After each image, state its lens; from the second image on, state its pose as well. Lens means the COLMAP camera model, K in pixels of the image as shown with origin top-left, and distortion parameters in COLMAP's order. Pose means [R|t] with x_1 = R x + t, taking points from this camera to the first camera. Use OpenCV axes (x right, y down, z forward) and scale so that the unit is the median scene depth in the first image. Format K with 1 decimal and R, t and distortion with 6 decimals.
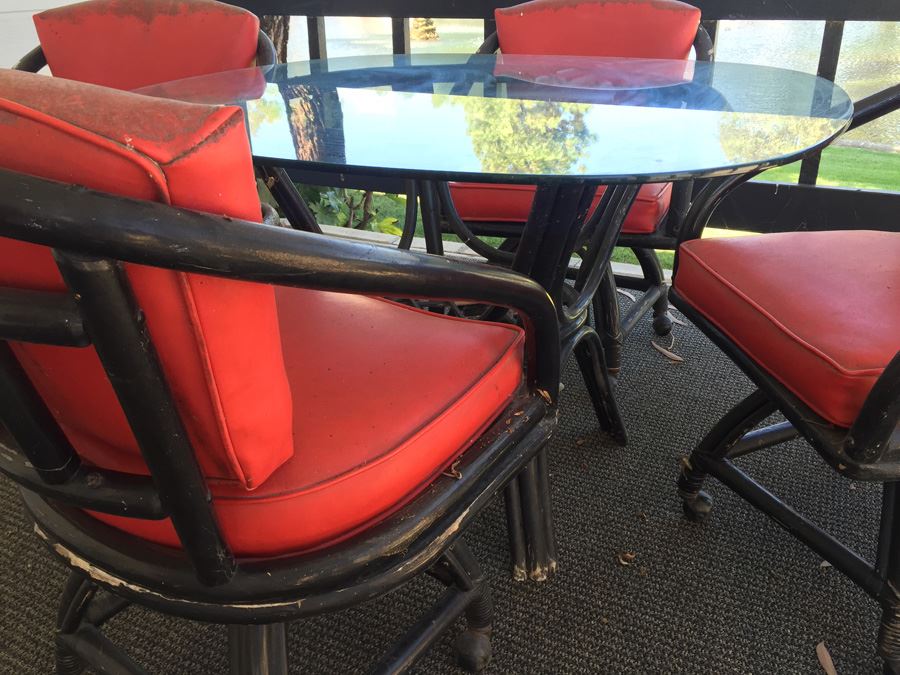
lens RADIAL K [[773.5, 0, 444.4], [0, 773.5, 337.9], [0, 0, 1]] dist [0.103992, -0.152536]
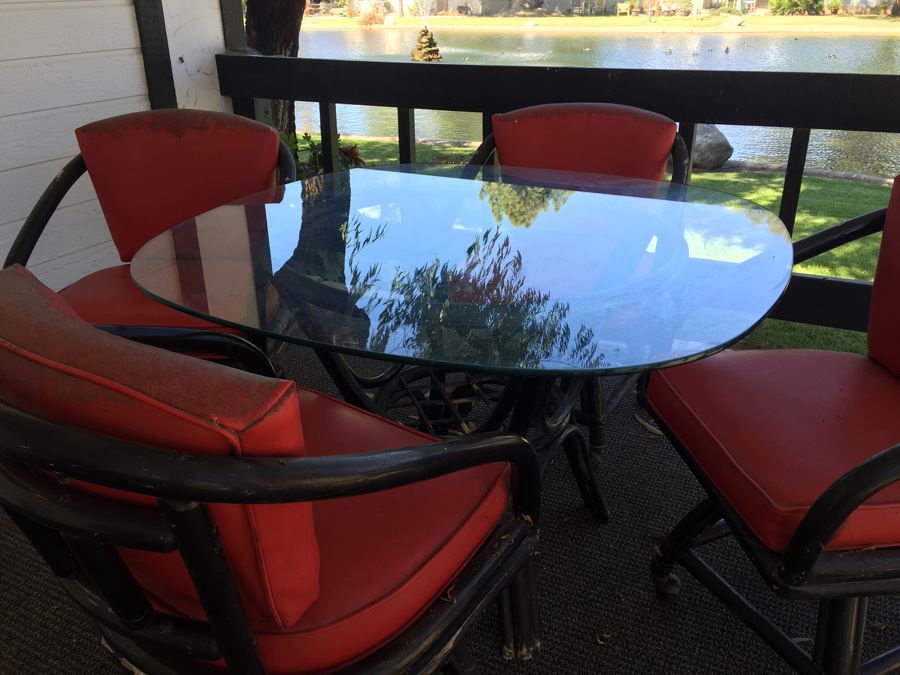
lens RADIAL K [[773.5, 0, 444.4], [0, 773.5, 337.9], [0, 0, 1]] dist [0.103992, -0.152536]
pose [[0.999969, 0.007896, -0.000341, 0.001245], [-0.007900, 0.999887, -0.012760, -0.149971], [0.000240, 0.012763, 0.999919, -0.151065]]
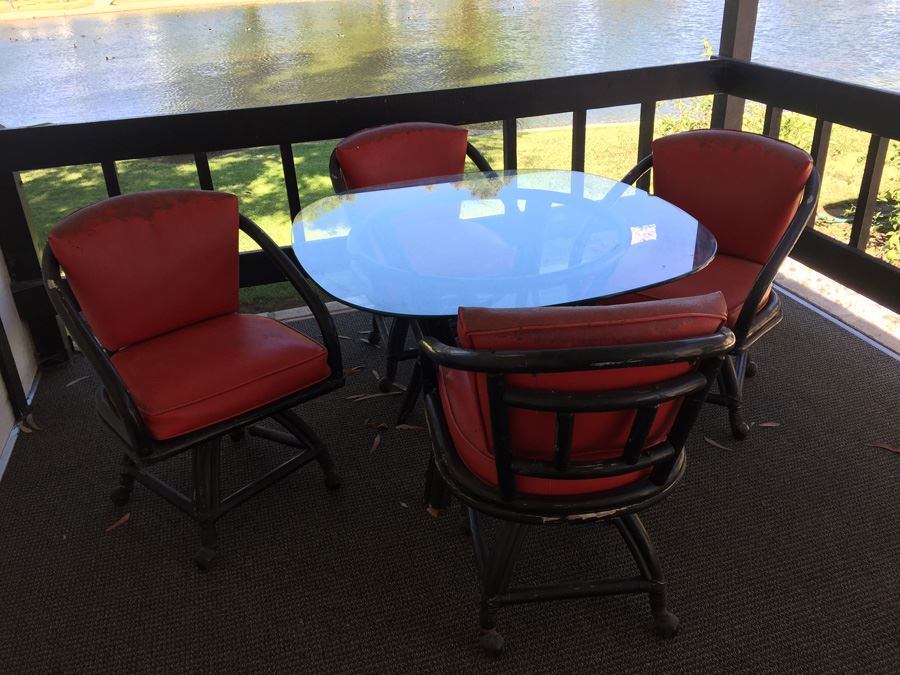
lens RADIAL K [[777.6, 0, 445.4], [0, 777.6, 335.4], [0, 0, 1]] dist [0.082972, -0.114146]
pose [[0.735757, -0.319546, 0.597120, -1.194351], [0.312127, 0.942462, 0.119759, -0.343644], [-0.601032, 0.098264, 0.793162, -0.293632]]
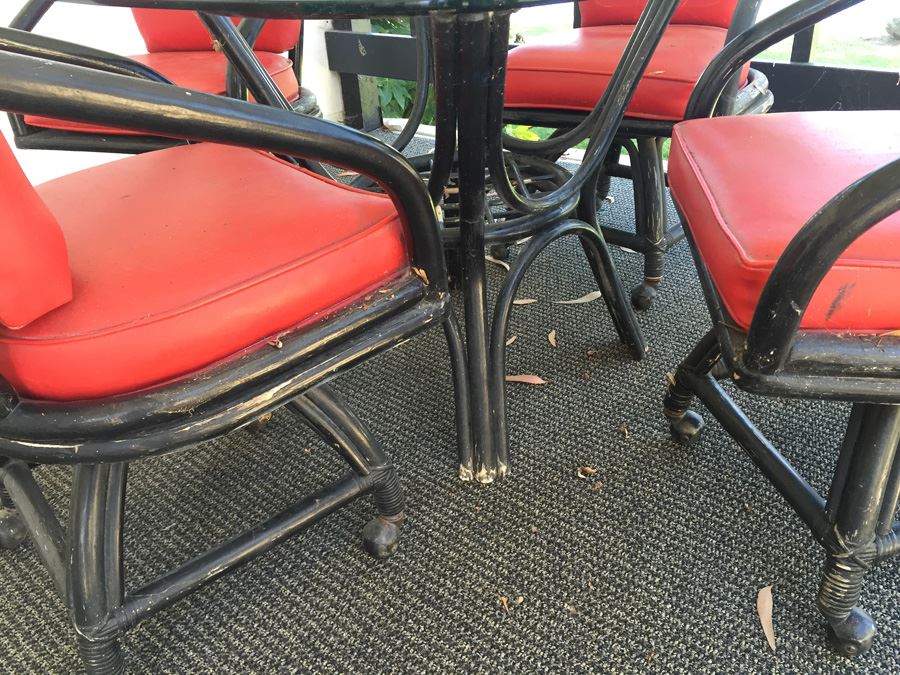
lens RADIAL K [[773.5, 0, 444.4], [0, 773.5, 337.9], [0, 0, 1]] dist [0.103992, -0.152536]
pose [[0.969670, 0.081267, -0.230510, 0.301433], [-0.057739, 0.992576, 0.107051, 0.039339], [0.237499, -0.090495, 0.967163, 0.092496]]
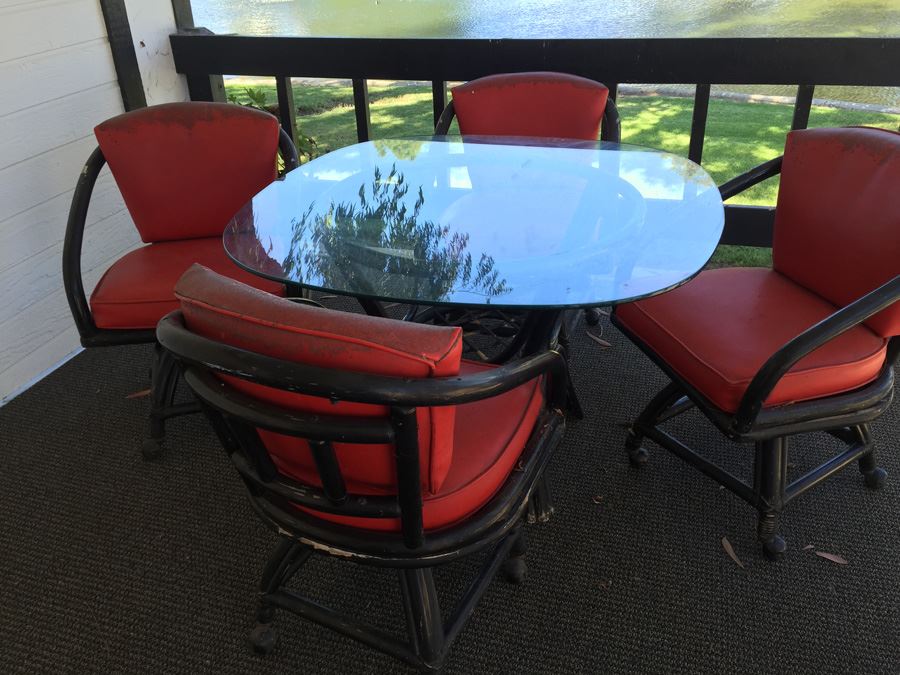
lens RADIAL K [[777.6, 0, 445.4], [0, 777.6, 335.4], [0, 0, 1]] dist [0.082972, -0.114146]
pose [[0.986781, -0.094948, 0.131335, -0.247691], [0.085841, 0.993605, 0.073356, -0.183475], [-0.137460, -0.061113, 0.988620, -0.469432]]
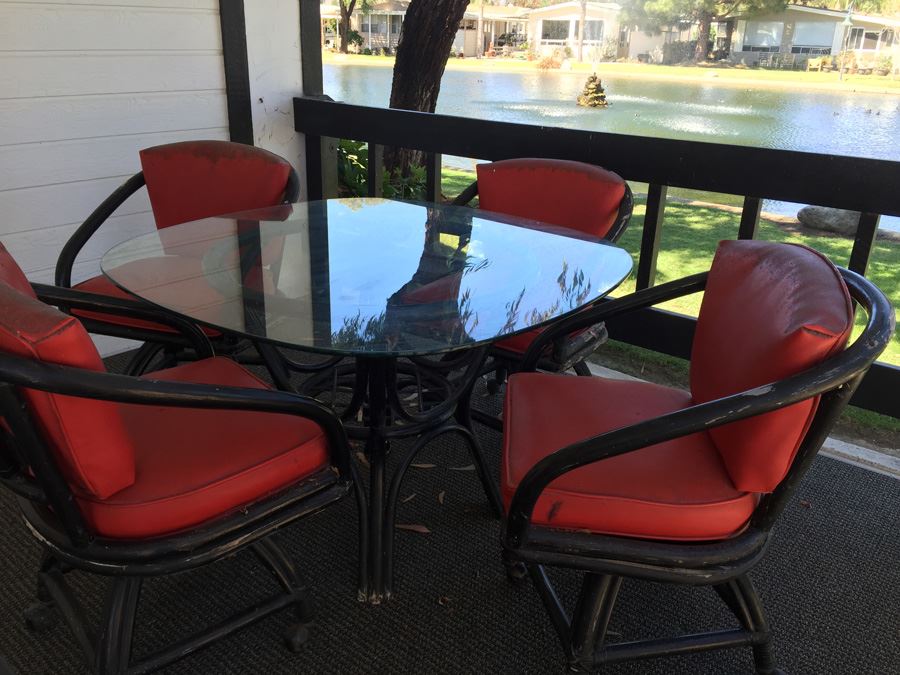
lens RADIAL K [[773.5, 0, 444.4], [0, 773.5, 337.9], [0, 0, 1]] dist [0.103992, -0.152536]
pose [[0.973090, 0.123773, -0.194362, 0.490052], [-0.134929, 0.989824, -0.045194, -0.117815], [0.186790, 0.070203, 0.979888, -0.393977]]
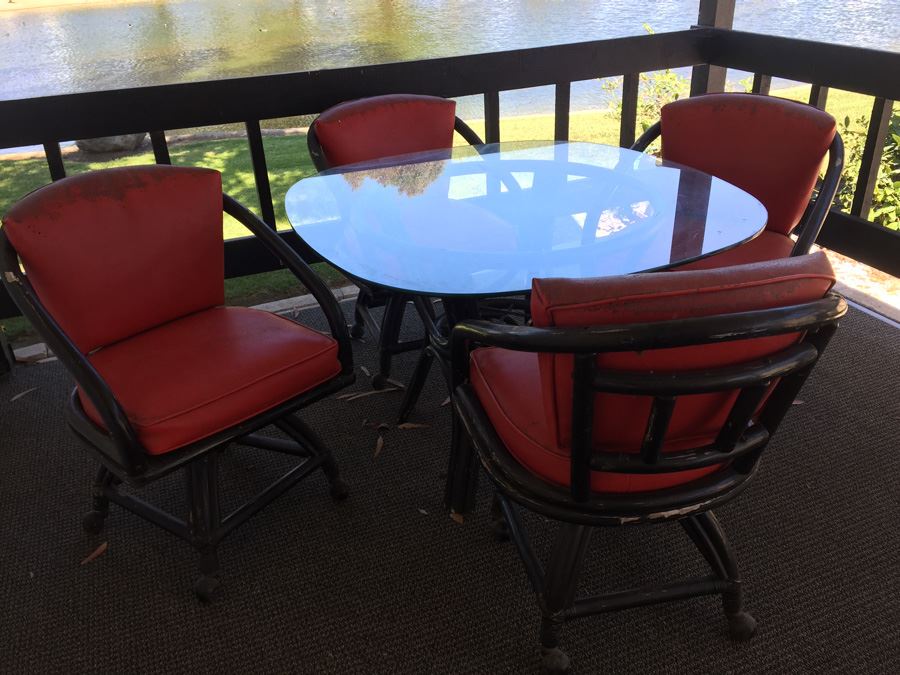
lens RADIAL K [[773.5, 0, 444.4], [0, 773.5, 337.9], [0, 0, 1]] dist [0.103992, -0.152536]
pose [[0.662298, -0.352274, 0.661260, -1.226868], [0.339419, 0.927883, 0.154361, -0.359318], [-0.667949, 0.122211, 0.734103, -0.016214]]
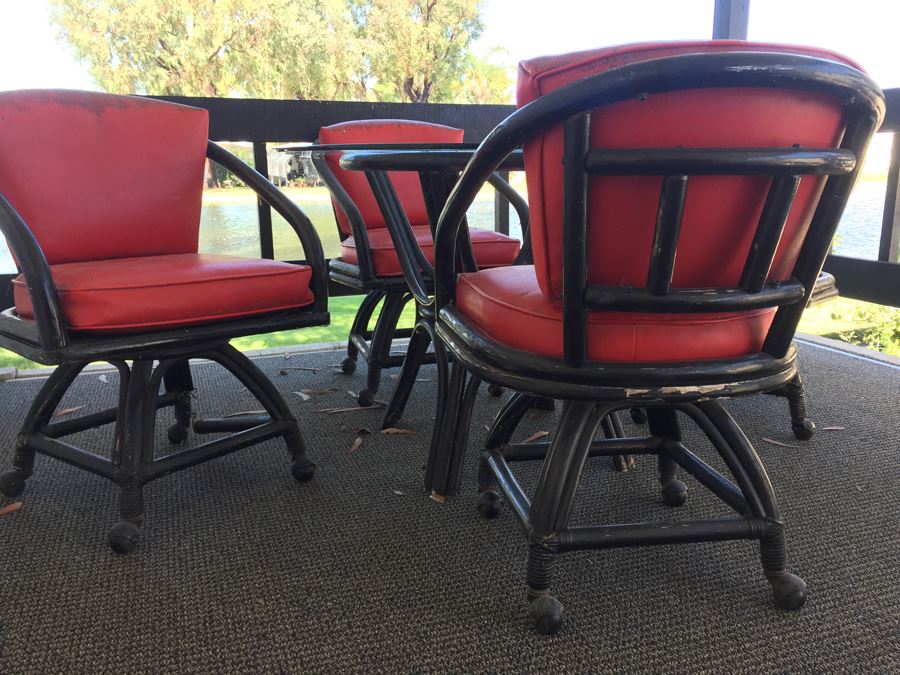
lens RADIAL K [[777.6, 0, 445.4], [0, 777.6, 335.4], [0, 0, 1]] dist [0.082972, -0.114146]
pose [[0.692072, -0.137852, 0.708543, -1.186849], [0.297427, 0.948852, -0.105907, 0.138906], [-0.657704, 0.284036, 0.697675, 0.165232]]
